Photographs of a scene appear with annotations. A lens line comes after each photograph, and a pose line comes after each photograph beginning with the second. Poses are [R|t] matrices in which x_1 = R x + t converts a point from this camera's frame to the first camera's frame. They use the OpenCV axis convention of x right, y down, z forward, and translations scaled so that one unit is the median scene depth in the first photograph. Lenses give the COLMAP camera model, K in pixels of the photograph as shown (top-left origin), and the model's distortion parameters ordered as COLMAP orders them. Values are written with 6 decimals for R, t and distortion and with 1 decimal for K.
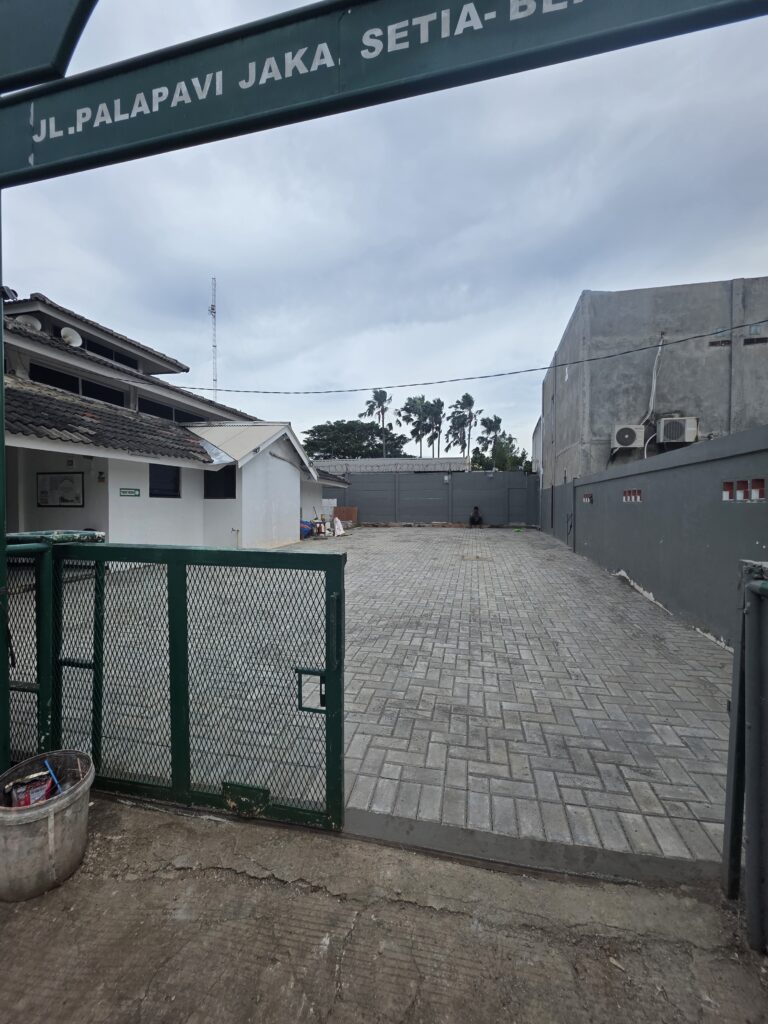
lens RADIAL K [[407.4, 0, 384.0], [0, 407.4, 512.0], [0, 0, 1]] dist [0.001158, -0.000075]
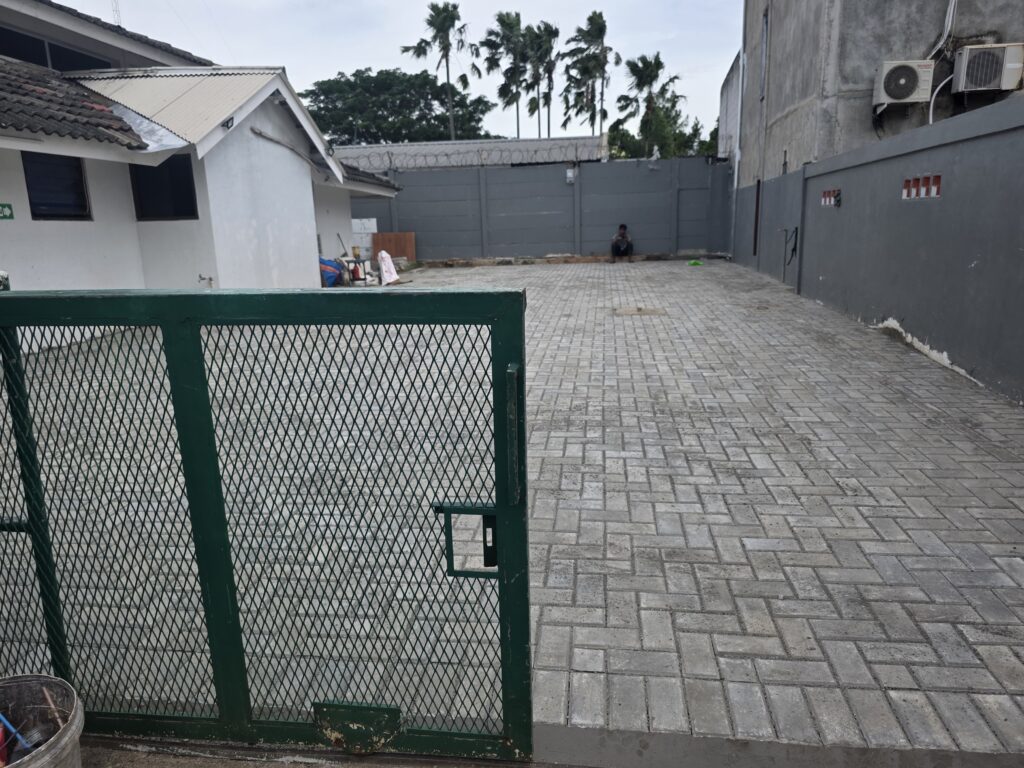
lens RADIAL K [[691.0, 0, 507.9], [0, 691.0, 382.2], [0, 0, 1]] dist [0.045996, -0.040148]
pose [[0.996220, -0.049126, 0.071646, -0.034607], [0.033874, 0.979136, 0.200365, 0.007902], [-0.079994, -0.197181, 0.977098, 0.023180]]
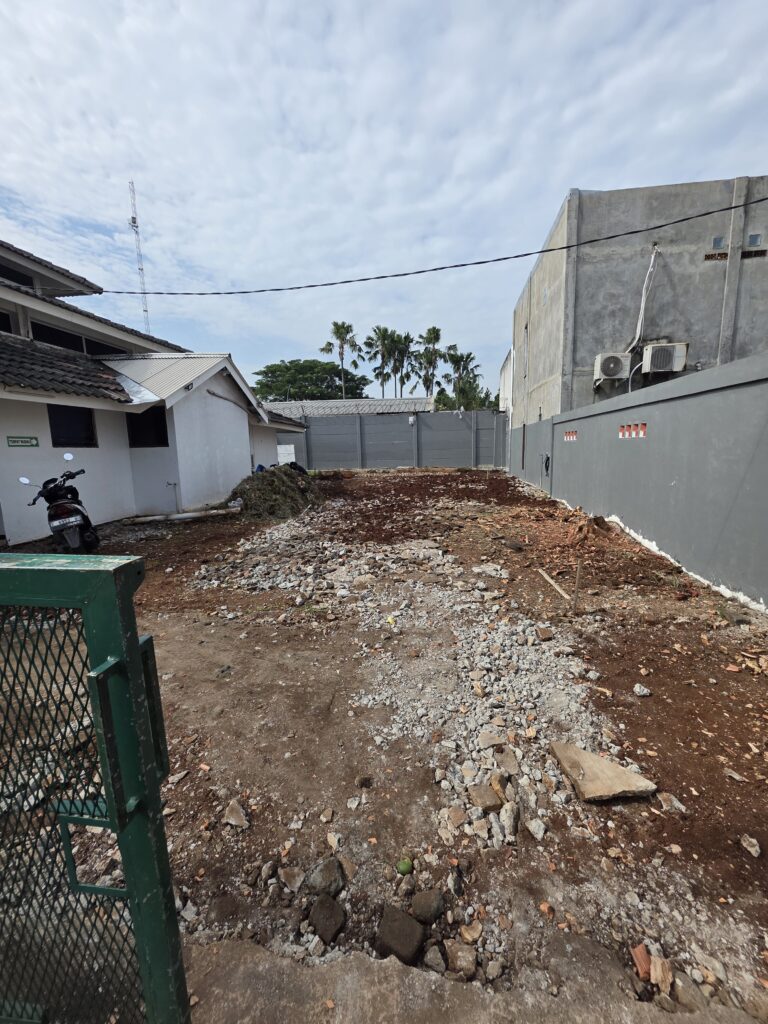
lens RADIAL K [[407.4, 0, 384.0], [0, 407.4, 512.0], [0, 0, 1]] dist [0.001158, -0.000075]
pose [[0.995484, -0.039231, 0.086449, 0.001723], [0.027330, 0.990499, 0.134773, -0.000152], [-0.090915, -0.131802, 0.987098, 0.114702]]
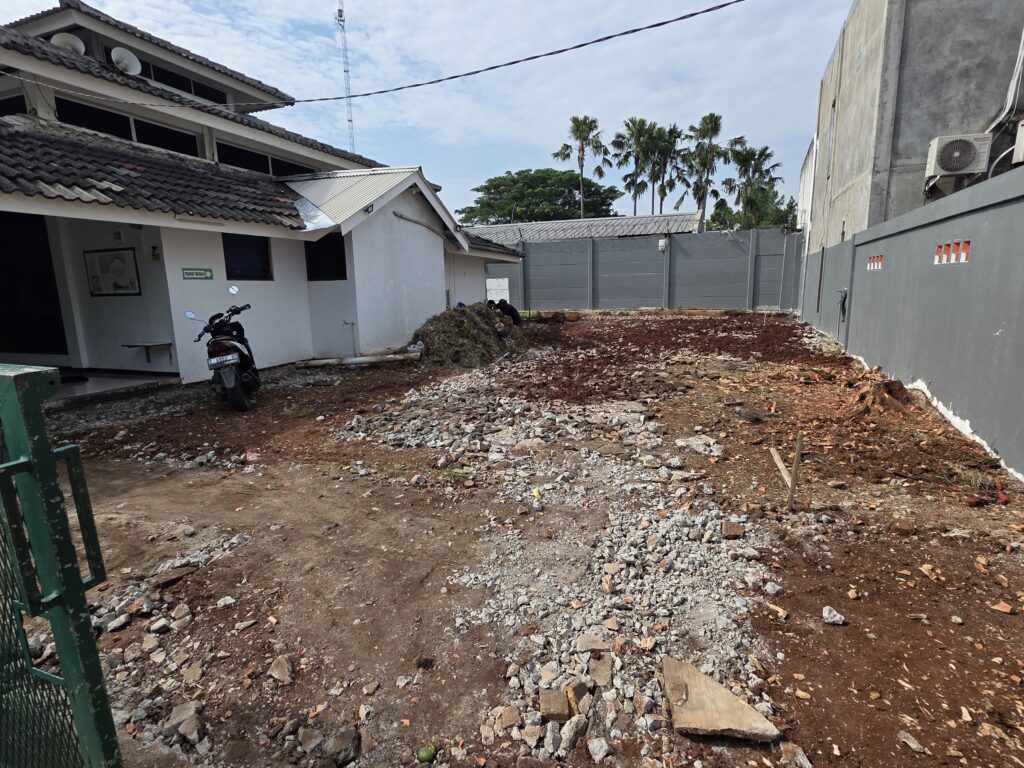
lens RADIAL K [[524.4, 0, 509.2], [0, 524.4, 384.4], [0, 0, 1]] dist [0.001638, 0.000379]
pose [[0.988076, 0.003890, -0.153916, 0.072972], [0.021534, 0.986363, 0.163168, 0.005718], [0.152452, -0.164537, 0.974518, 0.103483]]
